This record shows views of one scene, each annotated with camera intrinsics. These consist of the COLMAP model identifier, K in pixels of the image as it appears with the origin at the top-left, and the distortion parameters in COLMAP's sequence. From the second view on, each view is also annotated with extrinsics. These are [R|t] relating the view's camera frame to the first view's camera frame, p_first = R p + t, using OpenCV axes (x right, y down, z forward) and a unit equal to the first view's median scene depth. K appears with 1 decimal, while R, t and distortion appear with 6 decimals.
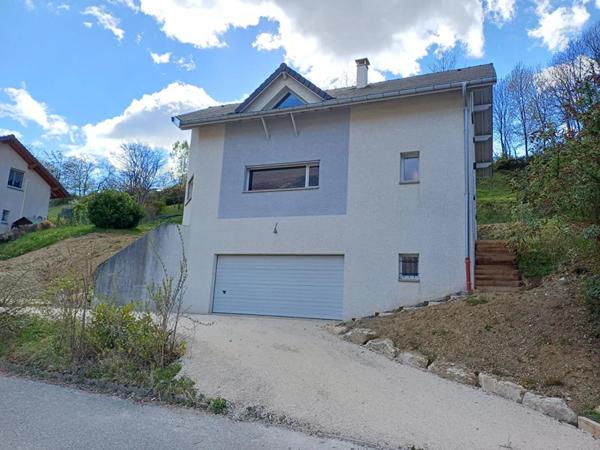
lens RADIAL K [[456.1, 0, 300.0], [0, 456.1, 225.0], [0, 0, 1]] dist [0.076940, -0.098083]
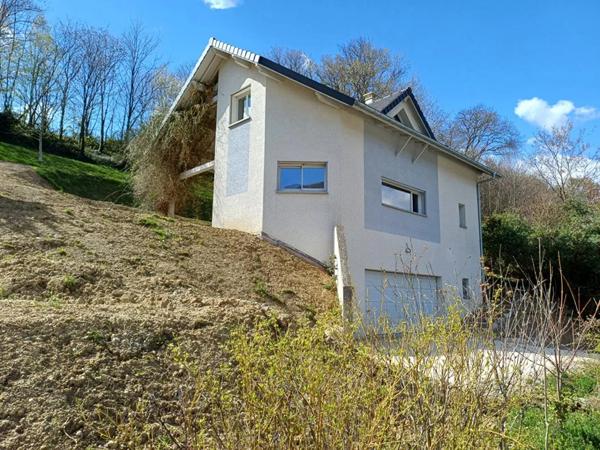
lens RADIAL K [[456.1, 0, 300.0], [0, 456.1, 225.0], [0, 0, 1]] dist [0.076940, -0.098083]
pose [[0.347300, 0.106715, 0.931662, -1.093768], [-0.155906, 0.986248, -0.054849, 0.049803], [-0.924703, -0.126203, 0.359161, 0.848227]]
